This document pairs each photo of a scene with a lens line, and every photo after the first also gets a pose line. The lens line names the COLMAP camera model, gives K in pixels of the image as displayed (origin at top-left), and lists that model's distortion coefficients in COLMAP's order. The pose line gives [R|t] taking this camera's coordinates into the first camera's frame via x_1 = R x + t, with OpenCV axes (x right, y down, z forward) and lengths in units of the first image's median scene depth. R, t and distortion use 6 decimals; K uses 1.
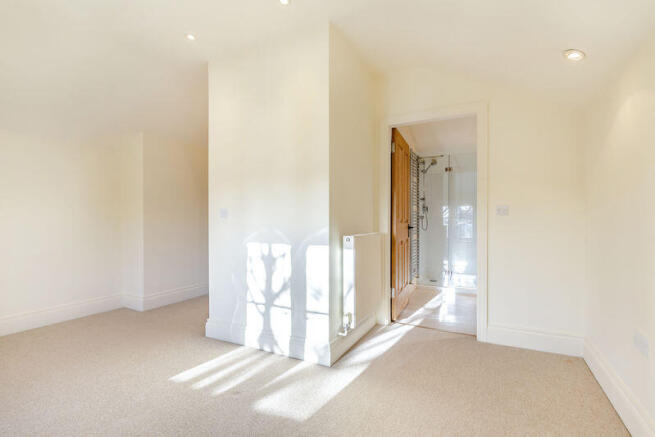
lens RADIAL K [[291.6, 0, 328.6], [0, 291.6, 221.4], [0, 0, 1]] dist [0.000158, -0.000034]
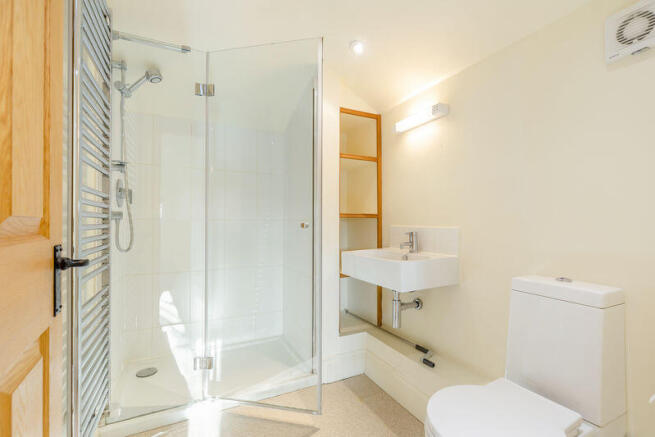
lens RADIAL K [[291.6, 0, 328.6], [0, 291.6, 221.4], [0, 0, 1]] dist [0.000158, -0.000034]
pose [[0.561048, 0.004678, 0.827770, 0.137064], [0.000337, 0.999983, -0.005880, -0.003969], [-0.827783, 0.003578, 0.561037, 0.470549]]
